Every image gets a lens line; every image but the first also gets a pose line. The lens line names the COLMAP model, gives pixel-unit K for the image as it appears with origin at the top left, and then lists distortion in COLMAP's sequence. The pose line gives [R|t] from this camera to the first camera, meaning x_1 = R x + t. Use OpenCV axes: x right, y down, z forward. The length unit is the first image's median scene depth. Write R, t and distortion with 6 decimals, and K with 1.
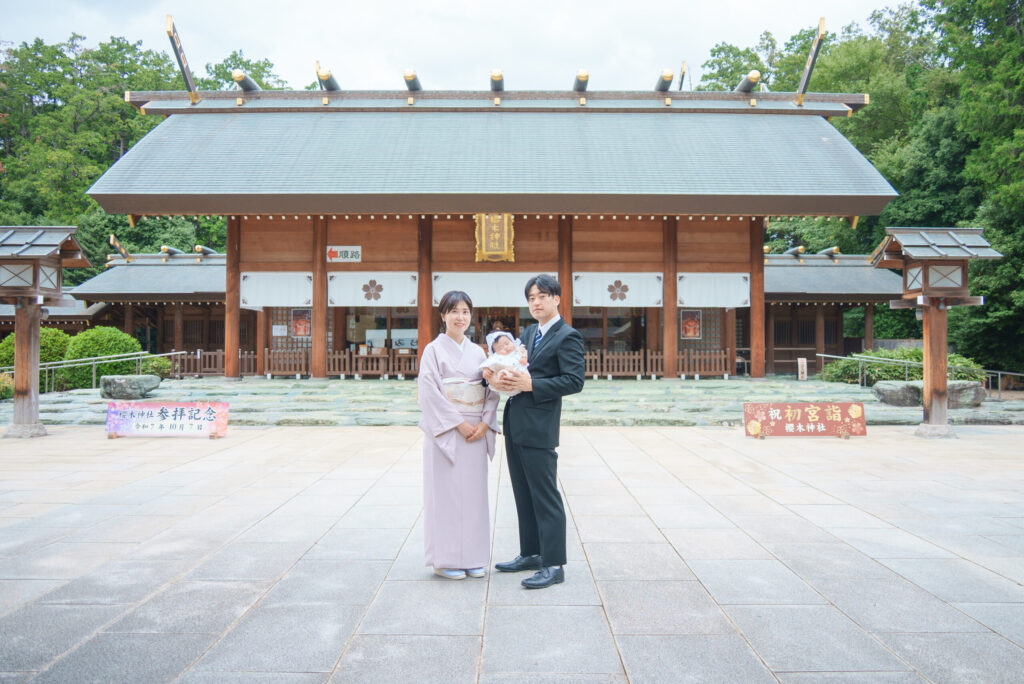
lens RADIAL K [[840.4, 0, 512.0], [0, 840.4, 342.0], [0, 0, 1]] dist [-0.071290, 0.052407]
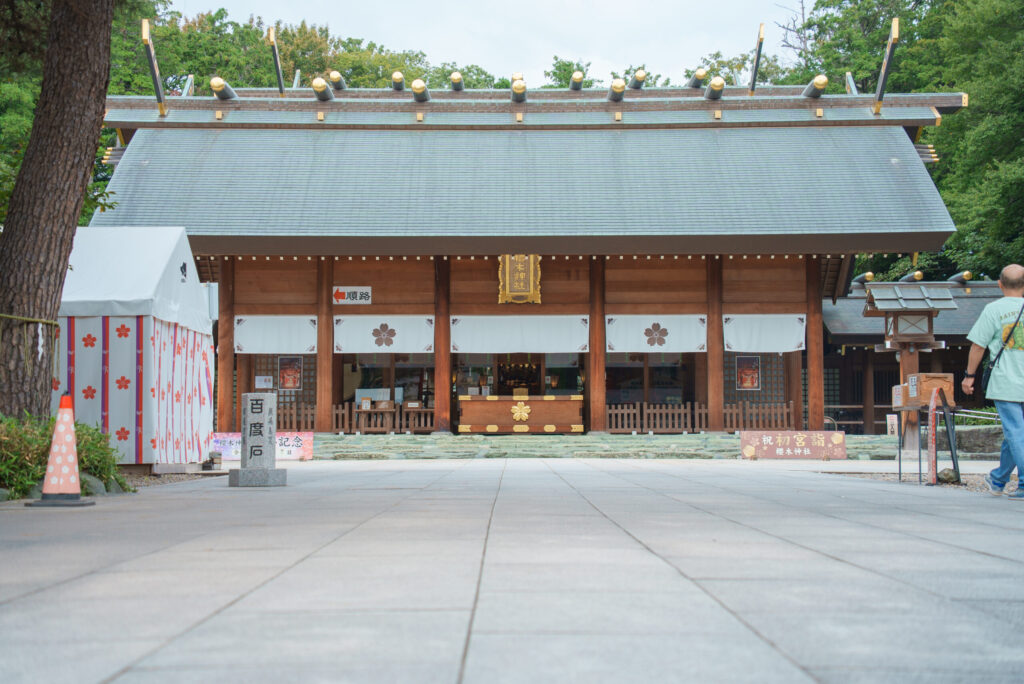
lens RADIAL K [[1671.4, 0, 512.0], [0, 1671.4, 342.0], [0, 0, 1]] dist [0.393304, 0.124562]
pose [[0.999992, -0.004101, -0.000190, -0.028315], [0.004087, 0.998722, -0.050377, 0.036790], [0.000396, 0.050376, 0.998730, -0.797630]]
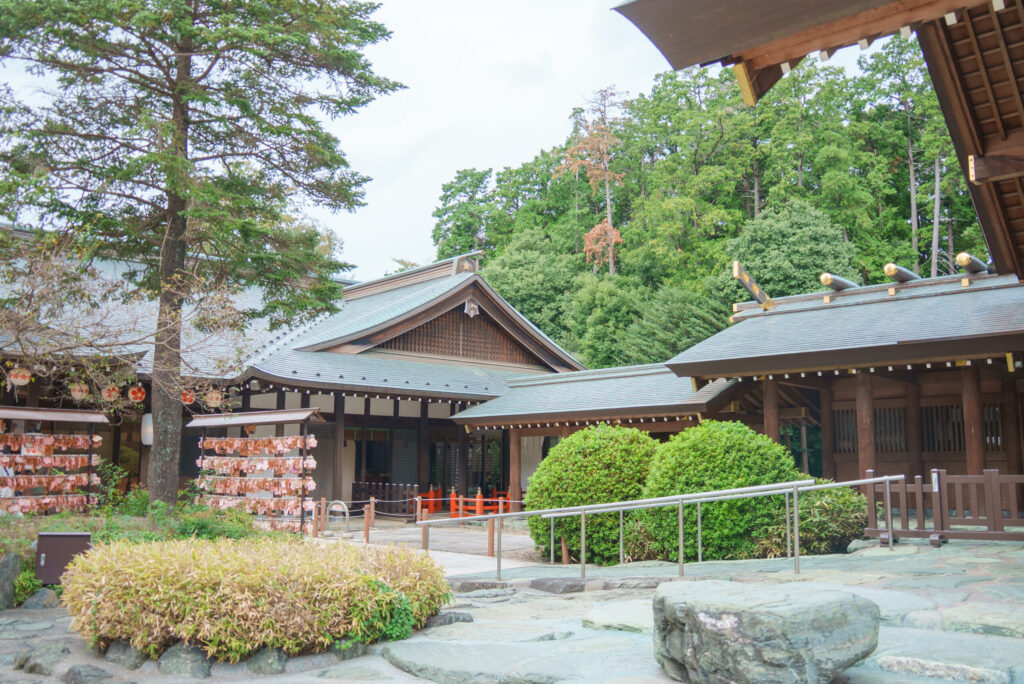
lens RADIAL K [[934.7, 0, 512.0], [0, 934.7, 342.0], [0, 0, 1]] dist [-0.085760, 0.003432]
pose [[0.755291, -0.087251, -0.649556, -0.278403], [0.012292, 0.992810, -0.119066, -0.001885], [0.655275, 0.081945, 0.750933, 0.623605]]
